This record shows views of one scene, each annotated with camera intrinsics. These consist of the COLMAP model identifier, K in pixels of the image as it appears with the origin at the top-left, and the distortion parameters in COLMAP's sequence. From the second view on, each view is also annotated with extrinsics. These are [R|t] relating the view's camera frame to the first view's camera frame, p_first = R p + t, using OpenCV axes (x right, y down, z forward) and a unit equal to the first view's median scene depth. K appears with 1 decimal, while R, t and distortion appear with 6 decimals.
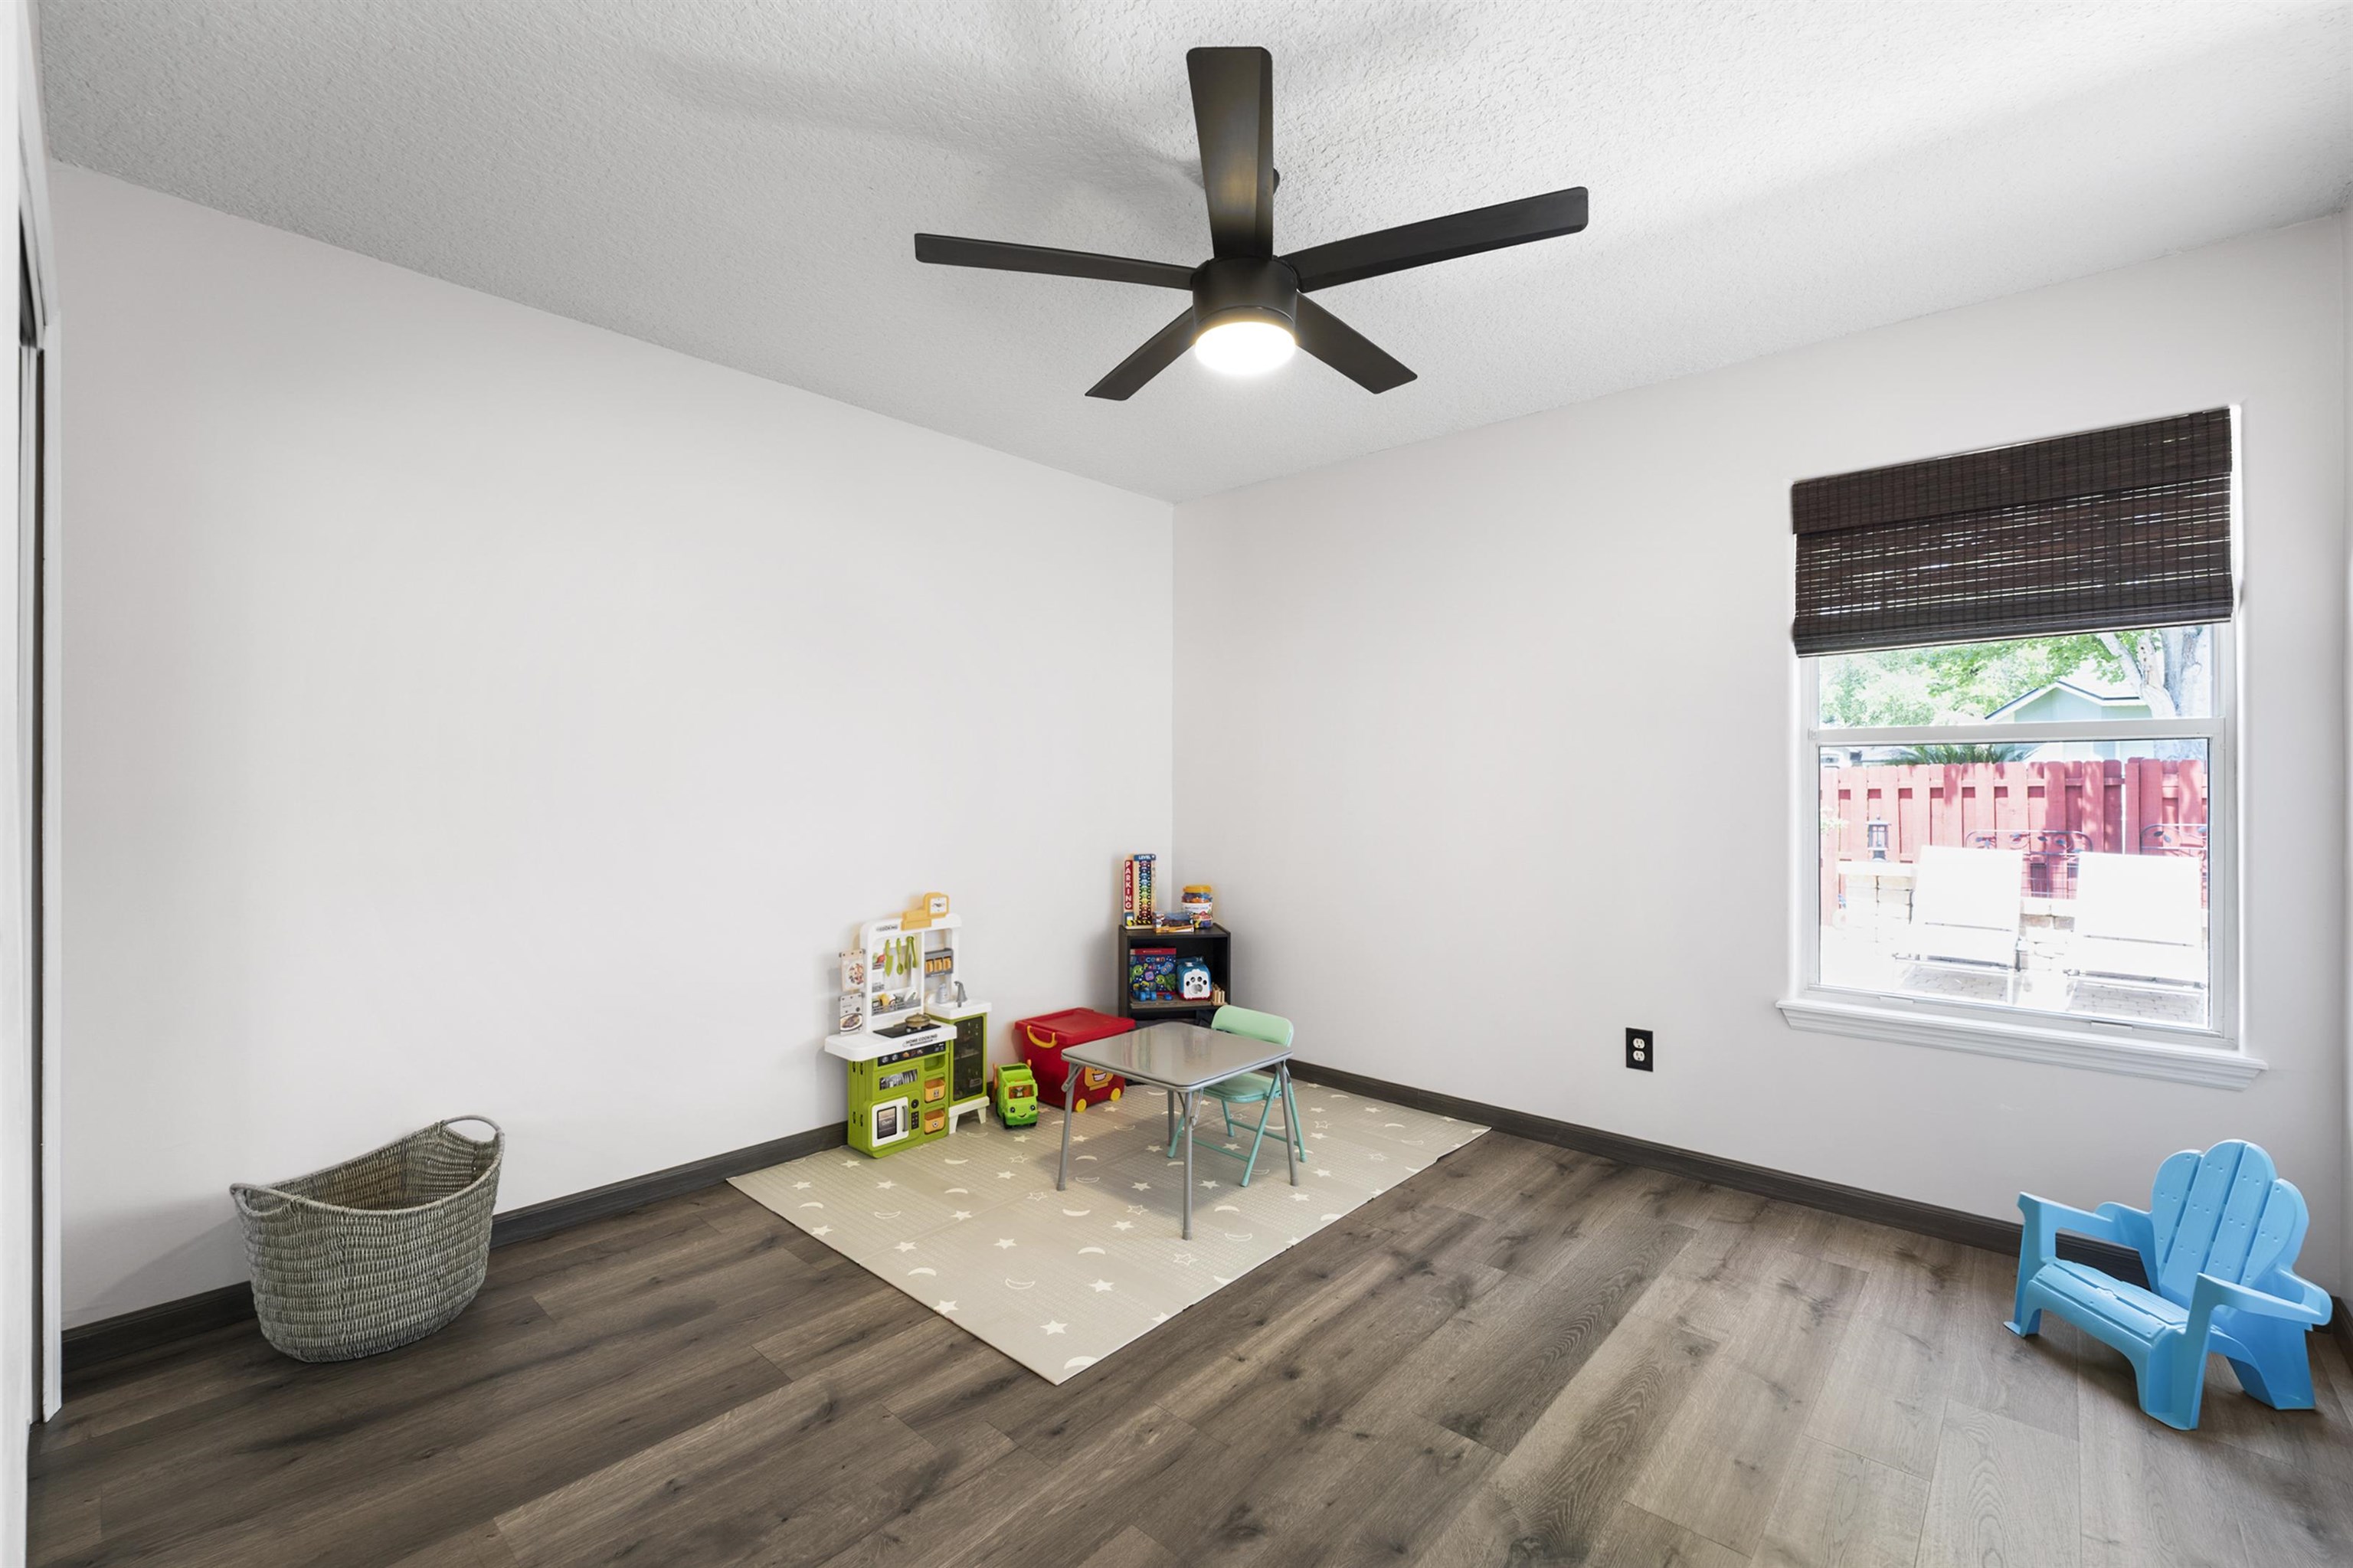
lens RADIAL K [[983.4, 0, 1174.1], [0, 983.4, 786.9], [0, 0, 1]] dist [-0.012617, 0.000443]
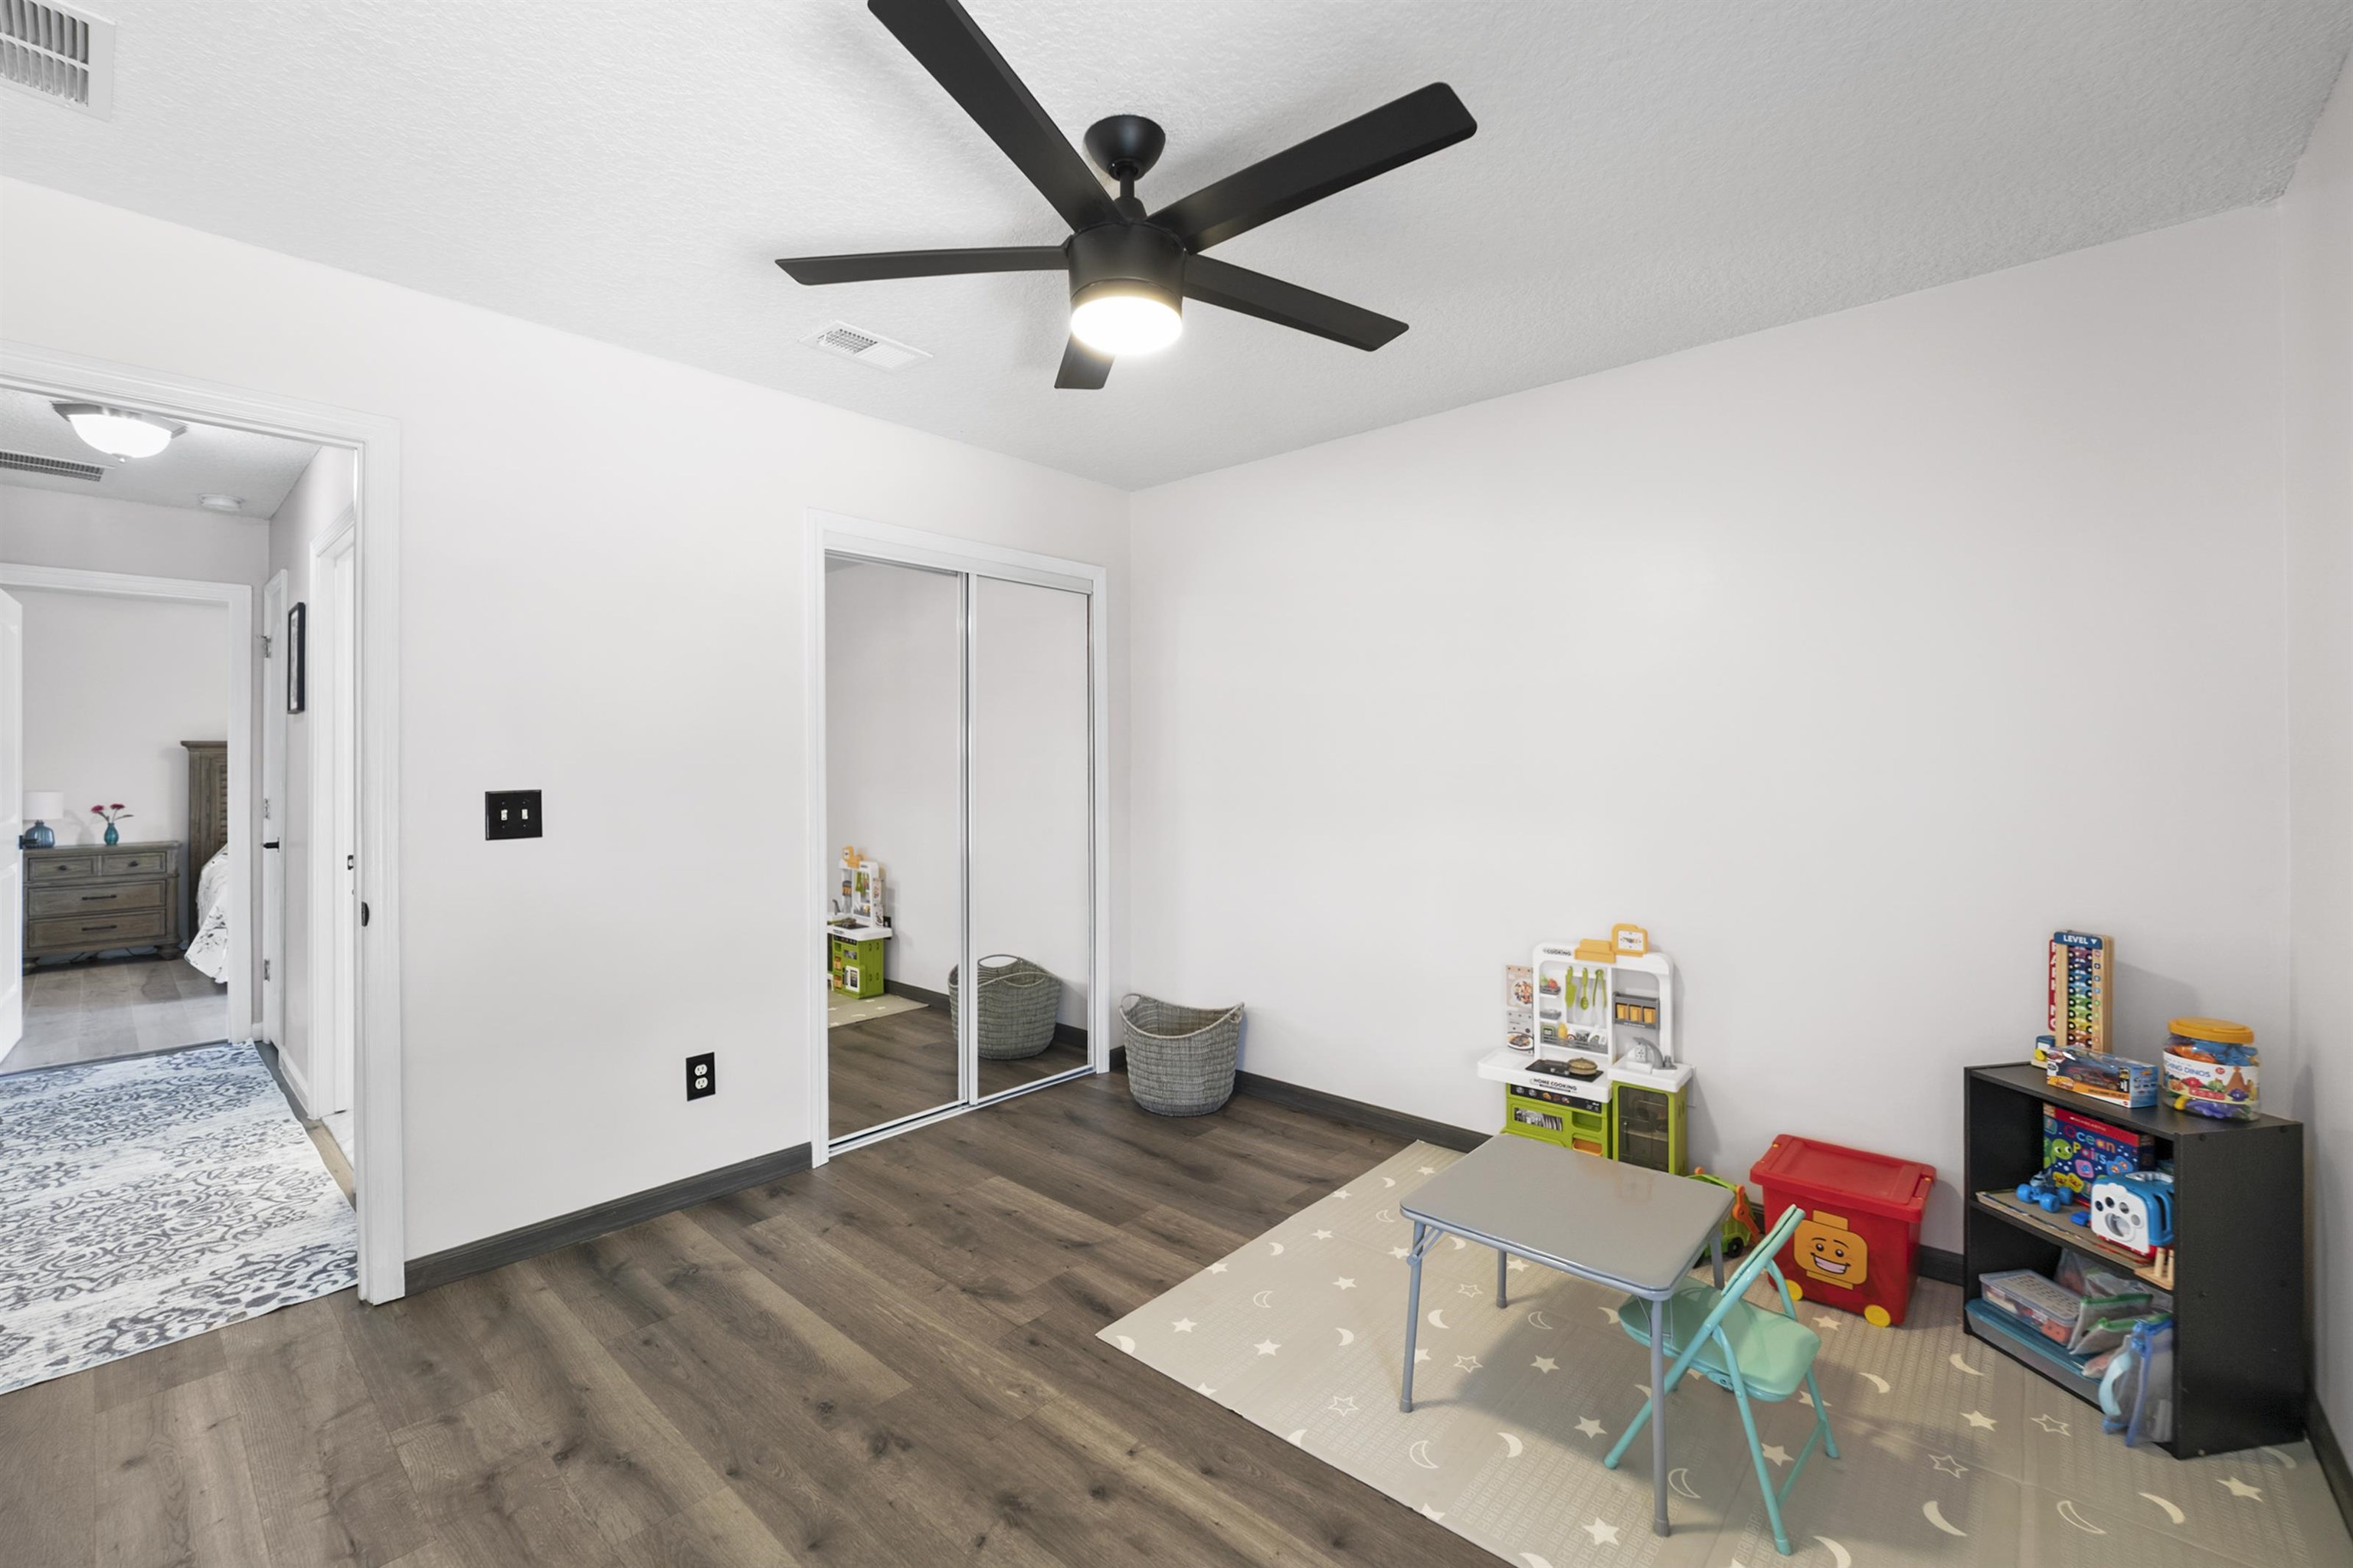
lens RADIAL K [[983.4, 0, 1189.9], [0, 983.4, 765.4], [0, 0, 1]] dist [-0.012617, 0.000443]
pose [[0.017231, -0.000017, -0.999852, 0.818525], [0.003278, 0.999995, 0.000040, -0.038414], [0.999846, -0.003278, 0.017231, 0.881835]]
